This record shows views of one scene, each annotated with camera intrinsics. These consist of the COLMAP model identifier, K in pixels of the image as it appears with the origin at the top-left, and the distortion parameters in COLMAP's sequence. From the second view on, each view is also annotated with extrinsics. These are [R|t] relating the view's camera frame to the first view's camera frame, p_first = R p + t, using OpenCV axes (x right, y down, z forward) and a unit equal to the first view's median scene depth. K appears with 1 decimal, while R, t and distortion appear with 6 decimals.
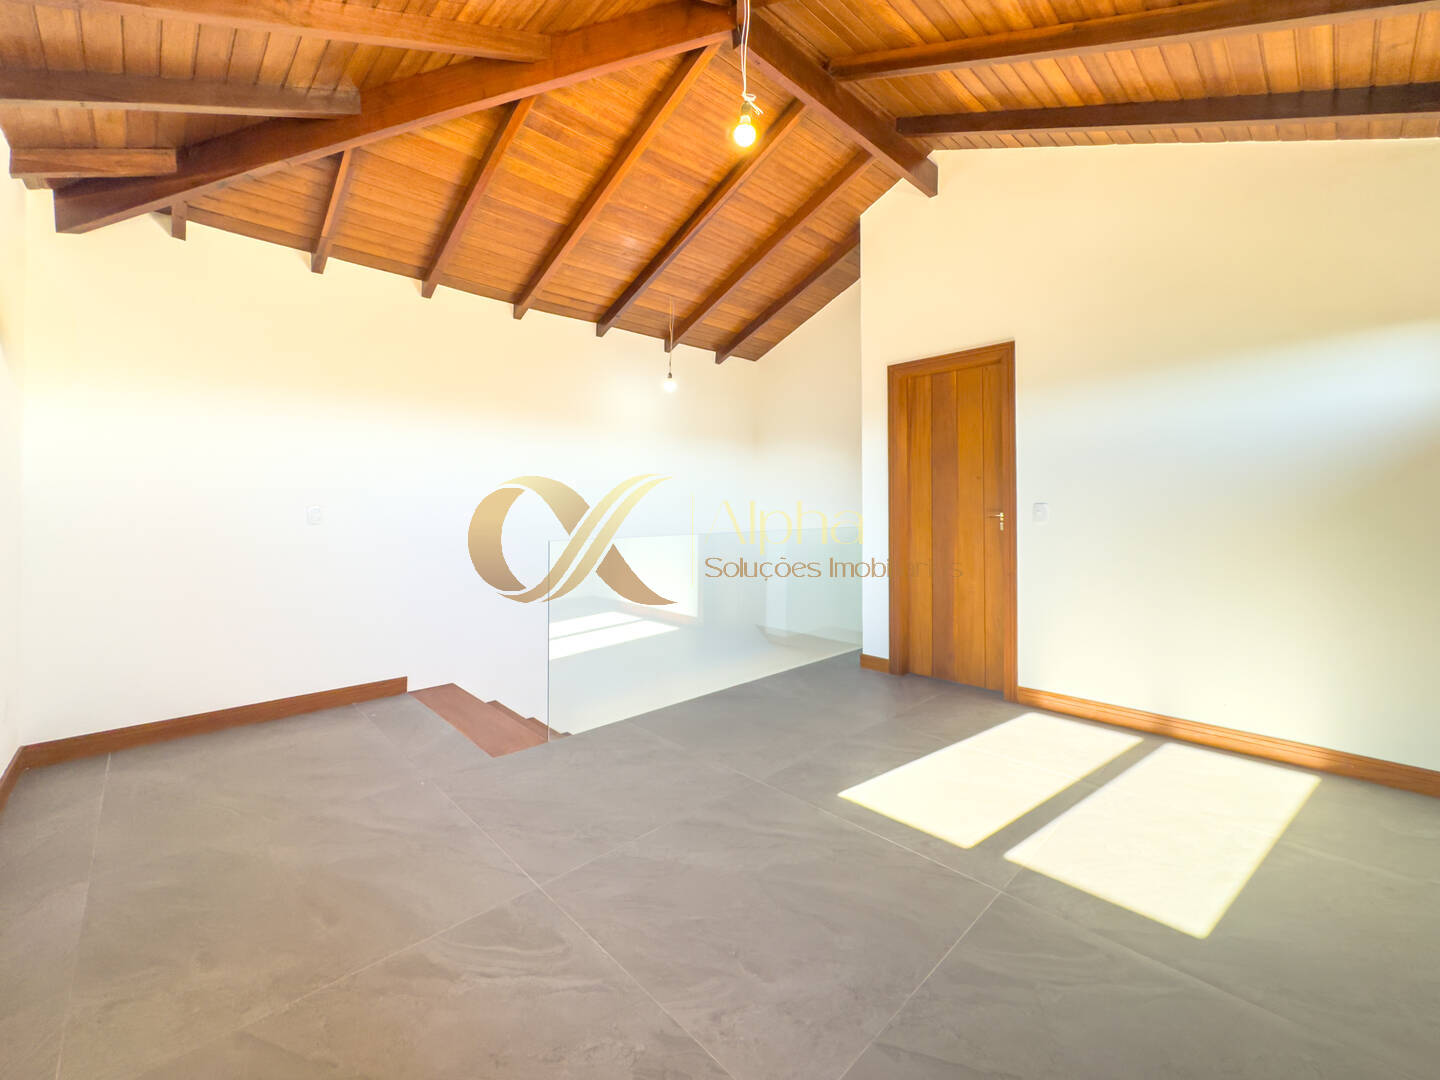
lens RADIAL K [[596.4, 0, 721.4], [0, 596.4, 509.3], [0, 0, 1]] dist [-0.002579, 0.000140]
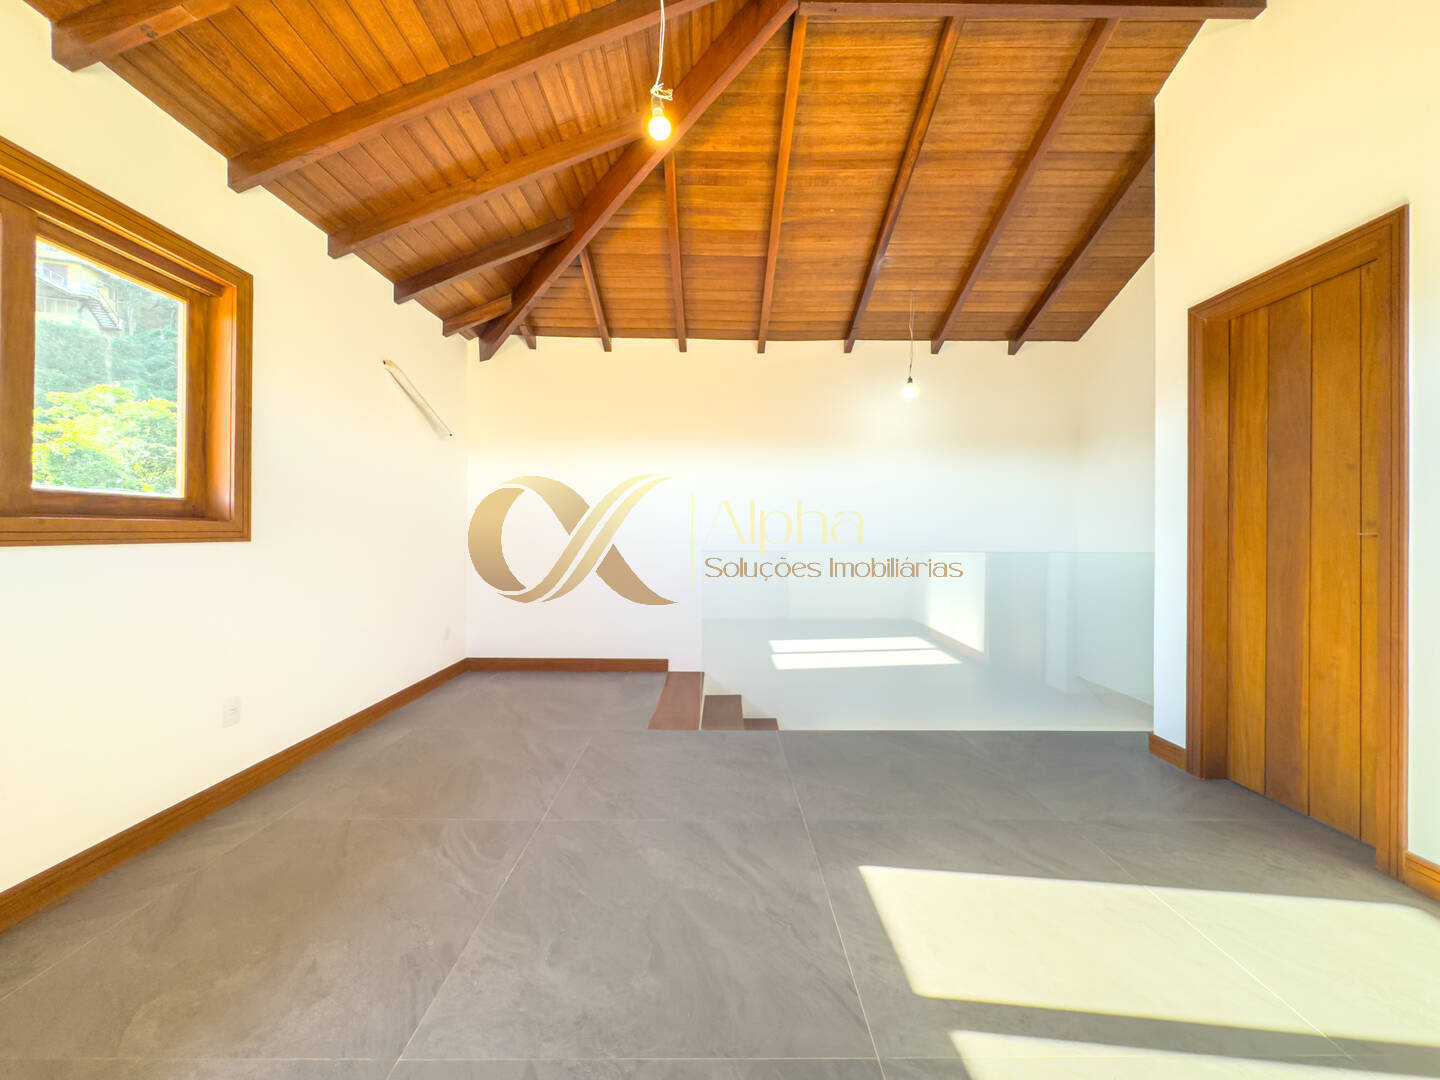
lens RADIAL K [[583.3, 0, 722.9], [0, 583.3, 539.6], [0, 0, 1]] dist [-0.001559, 0.000076]
pose [[0.722774, 0.013023, -0.690962, 0.440251], [-0.010602, 0.999914, 0.007755, 0.021513], [0.691003, 0.001721, 0.722850, 0.214523]]
